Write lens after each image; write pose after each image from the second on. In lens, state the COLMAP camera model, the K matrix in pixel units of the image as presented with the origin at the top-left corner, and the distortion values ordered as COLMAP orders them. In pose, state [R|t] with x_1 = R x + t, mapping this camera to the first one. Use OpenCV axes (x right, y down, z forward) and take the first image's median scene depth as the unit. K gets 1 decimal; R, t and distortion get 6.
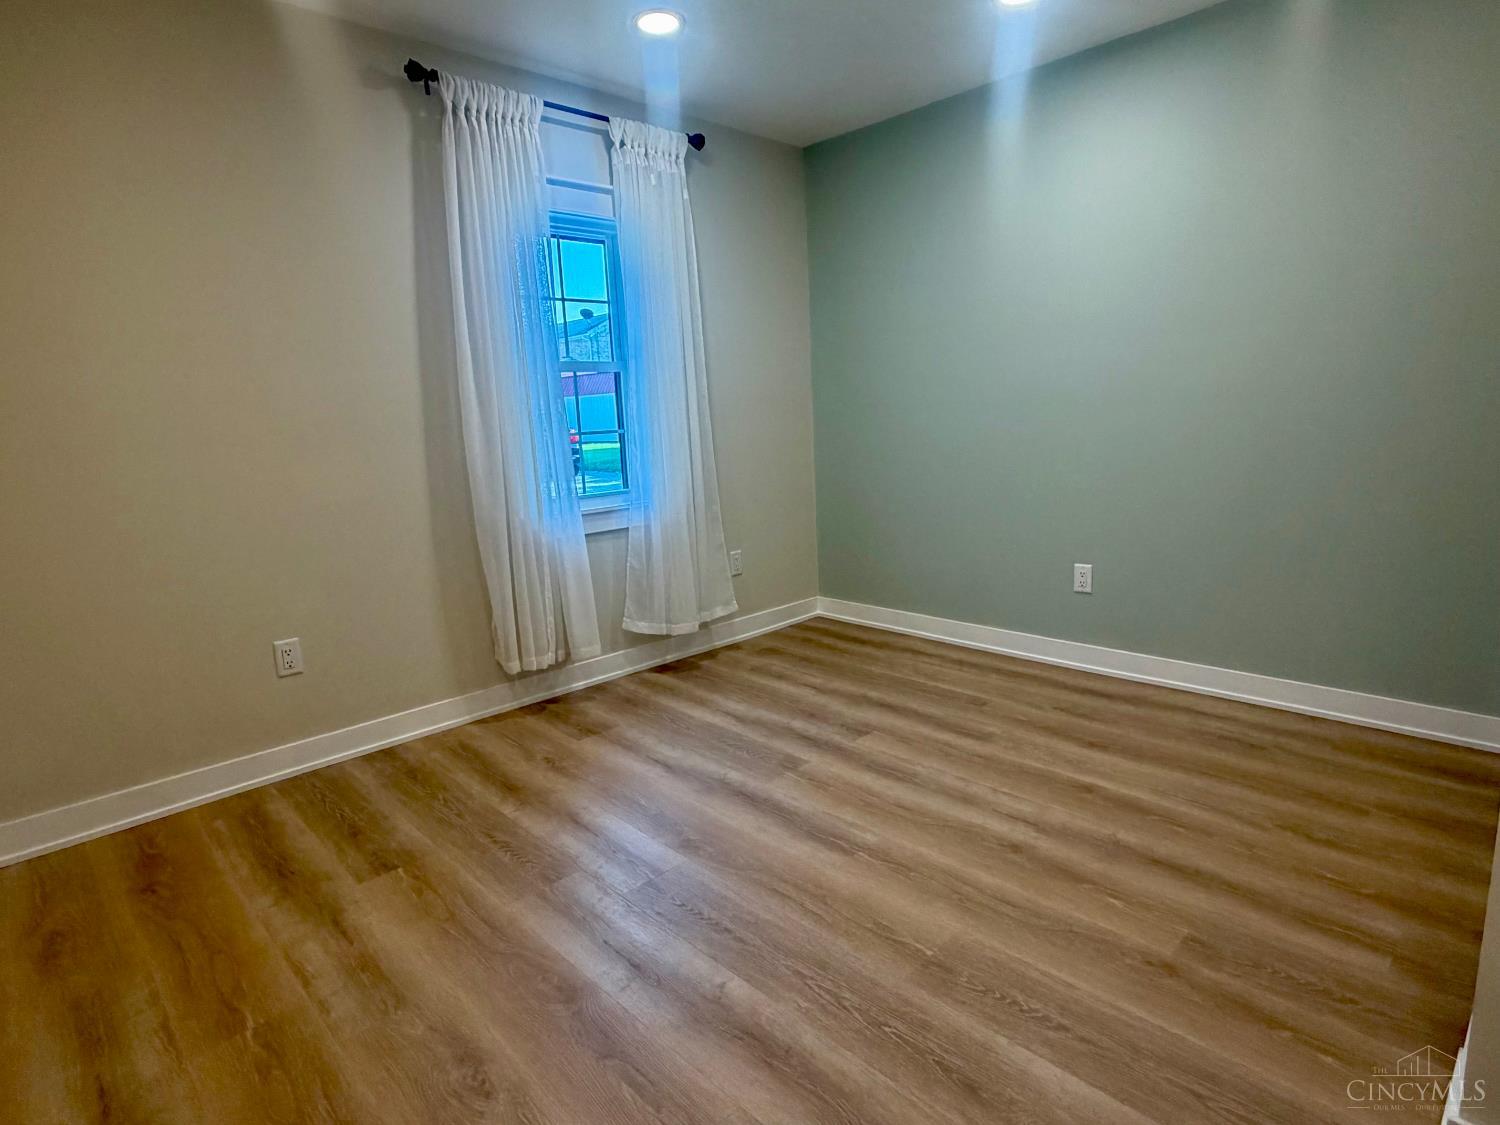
lens RADIAL K [[792.1, 0, 750.0], [0, 792.1, 562.5], [0, 0, 1]] dist [0.000664, -0.000107]
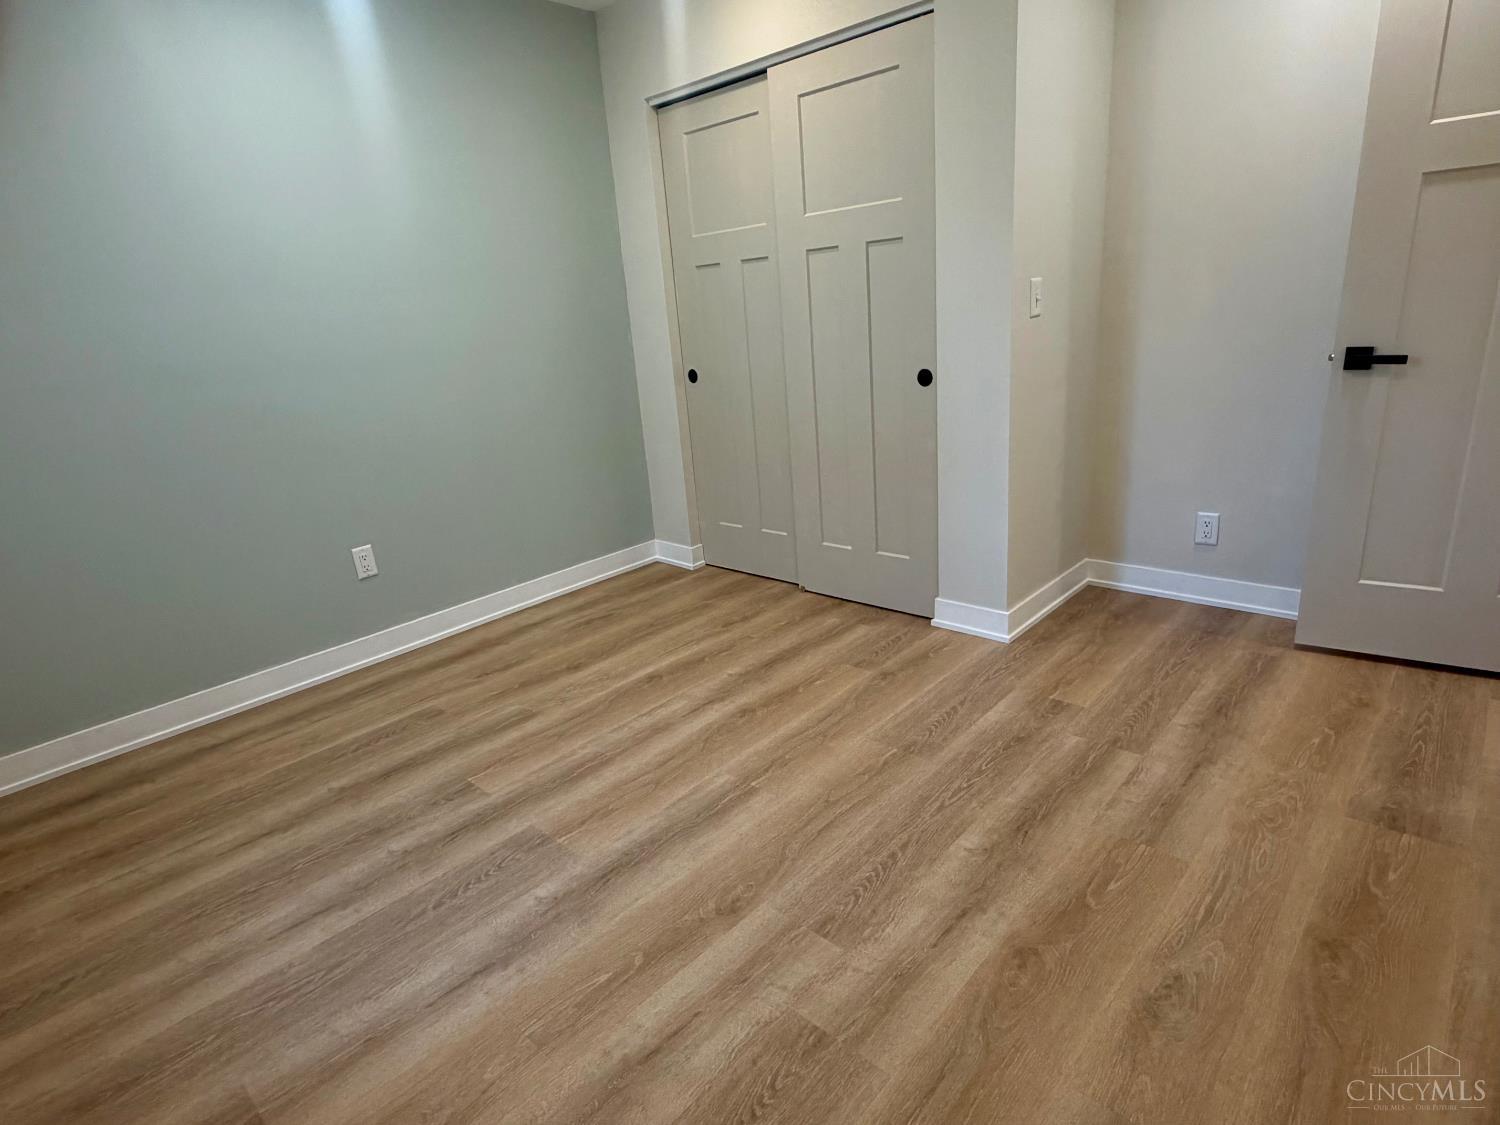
lens RADIAL K [[792.1, 0, 750.0], [0, 792.1, 562.5], [0, 0, 1]] dist [0.000664, -0.000107]
pose [[-0.033737, -0.265074, 0.963638, -0.594498], [0.266830, 0.926799, 0.264282, -0.129338], [-0.963153, 0.266043, 0.039462, 0.689816]]
